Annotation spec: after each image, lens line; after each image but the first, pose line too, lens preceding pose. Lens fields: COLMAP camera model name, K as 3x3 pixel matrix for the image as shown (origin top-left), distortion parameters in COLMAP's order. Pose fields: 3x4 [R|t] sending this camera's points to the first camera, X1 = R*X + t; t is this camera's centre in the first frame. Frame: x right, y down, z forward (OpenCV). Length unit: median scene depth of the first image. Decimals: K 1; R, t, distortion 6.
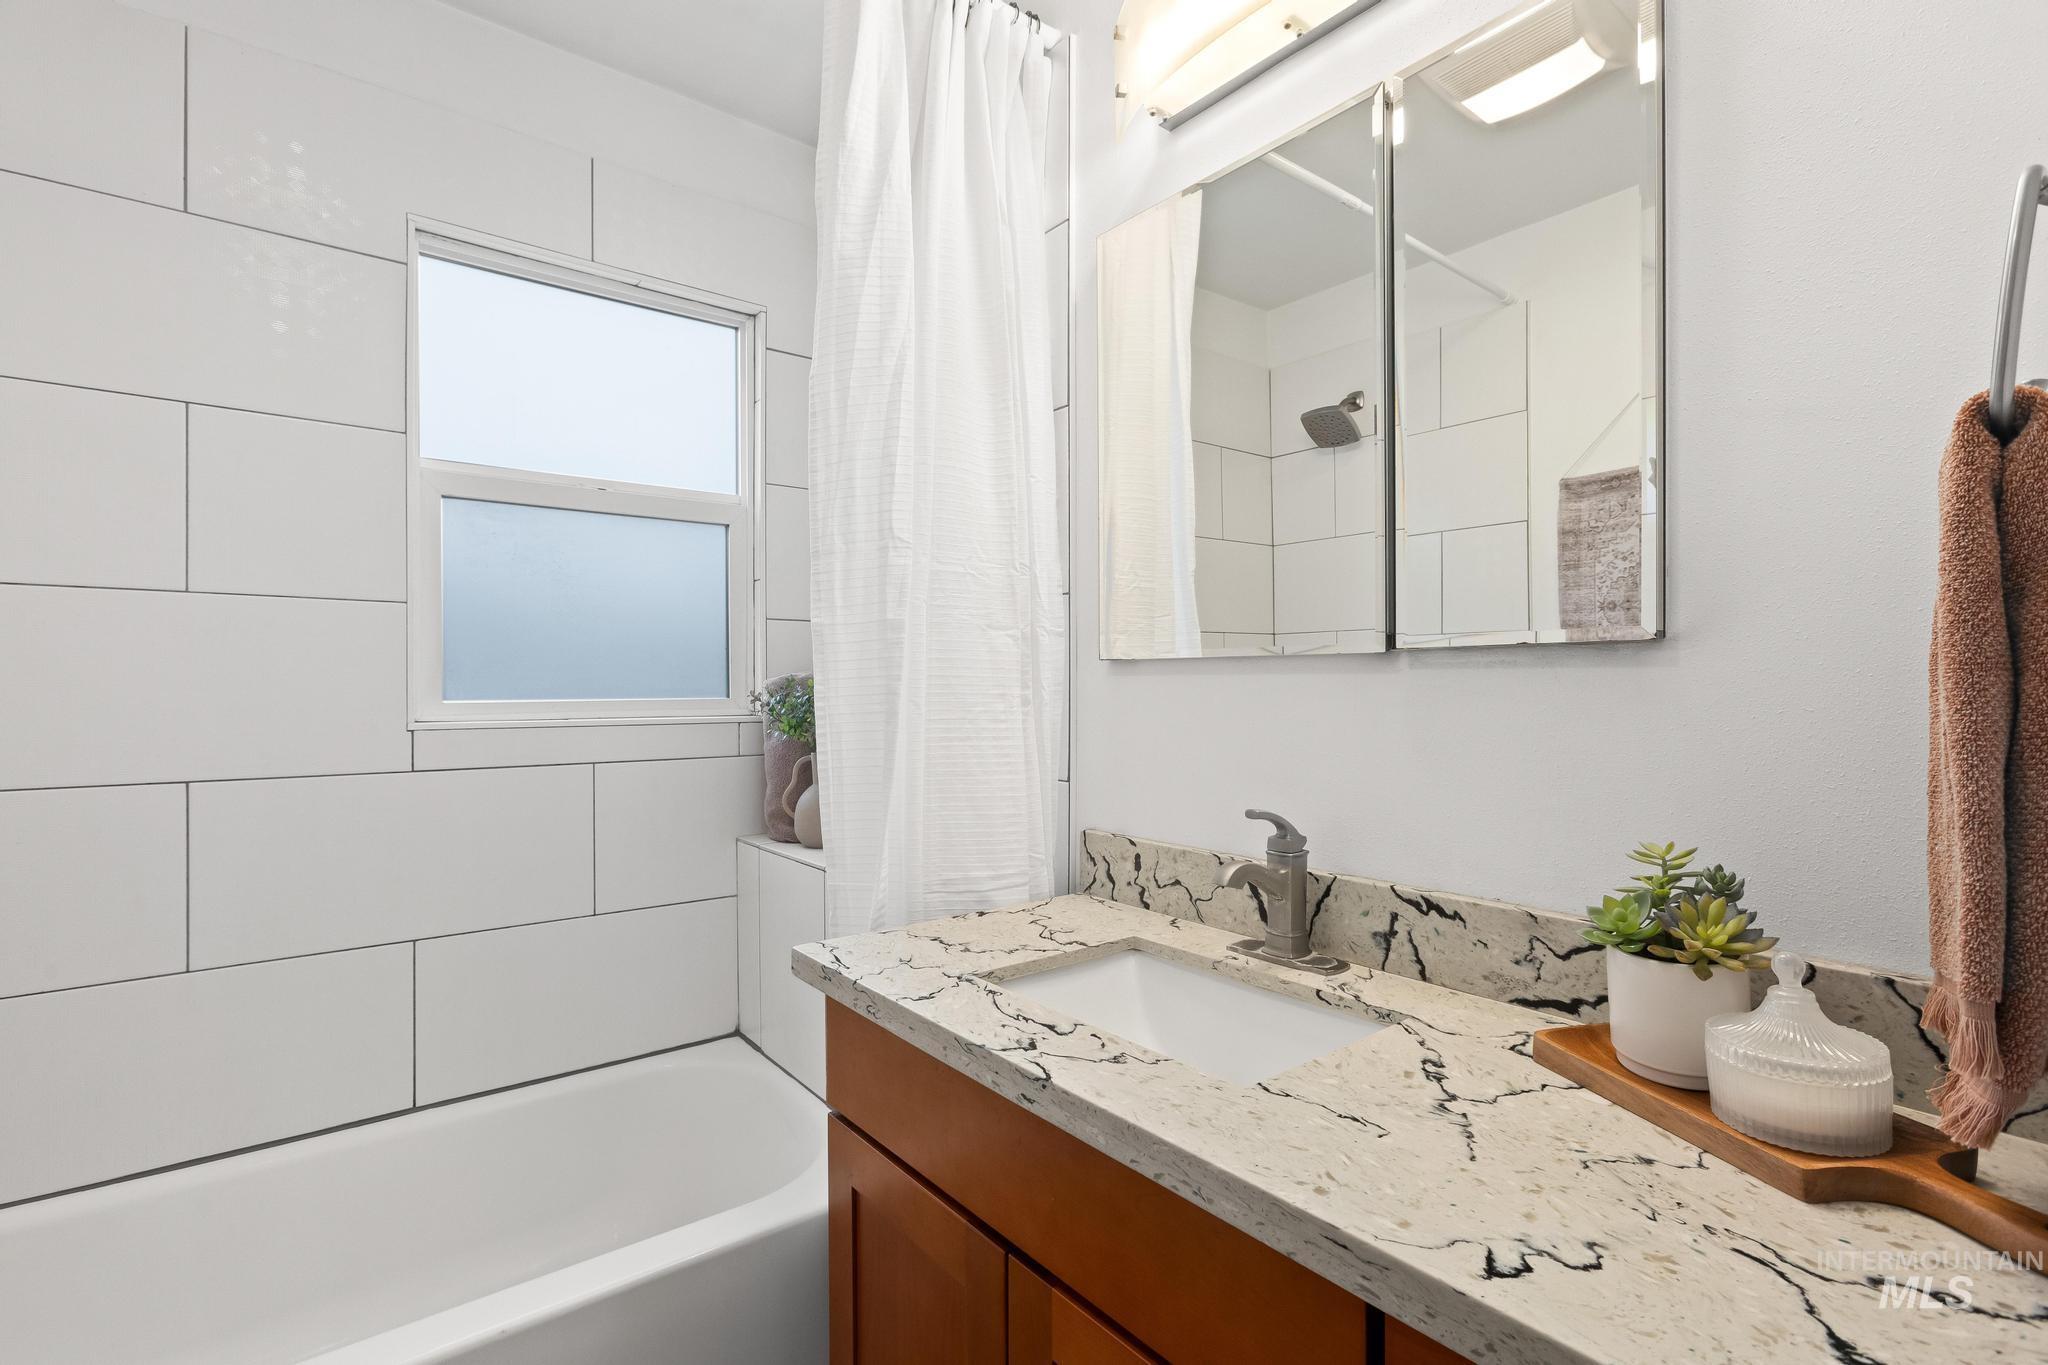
lens RADIAL K [[961.8, 0, 1030.6], [0, 961.8, 680.6], [0, 0, 1]] dist [-0.018788, 0.007898]
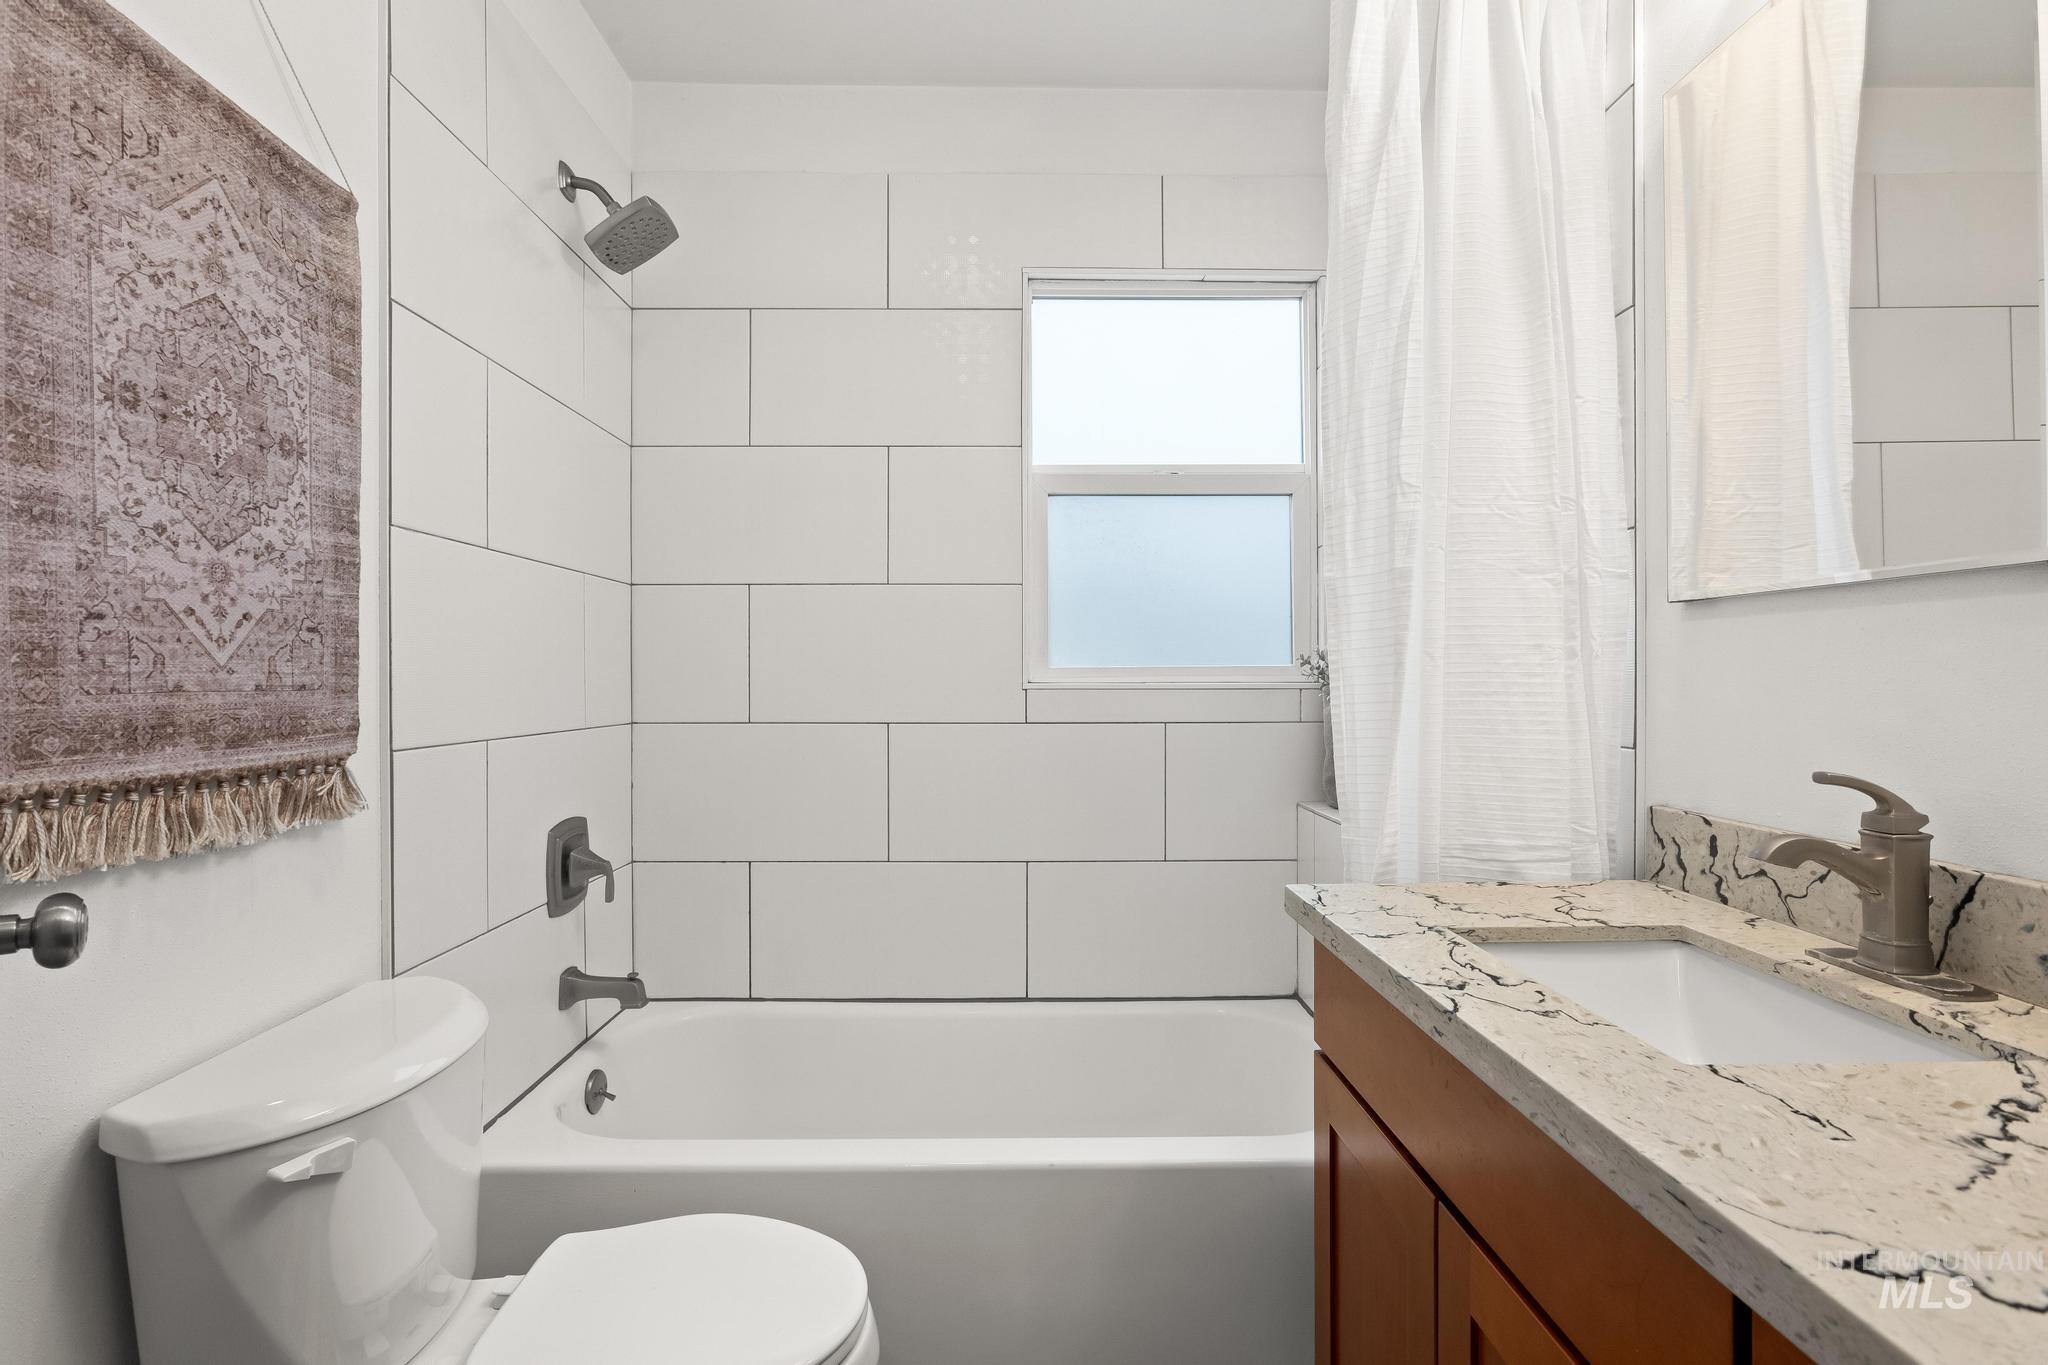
lens RADIAL K [[1073.4, 0, 1023.1], [0, 1073.4, 677.0], [0, 0, 1]] dist [-0.001781, -0.002697]
pose [[0.779267, -0.006434, -0.626659, 0.235977], [0.000761, 0.999956, -0.009321, 0.055867], [0.626691, 0.006787, 0.779238, -0.080664]]
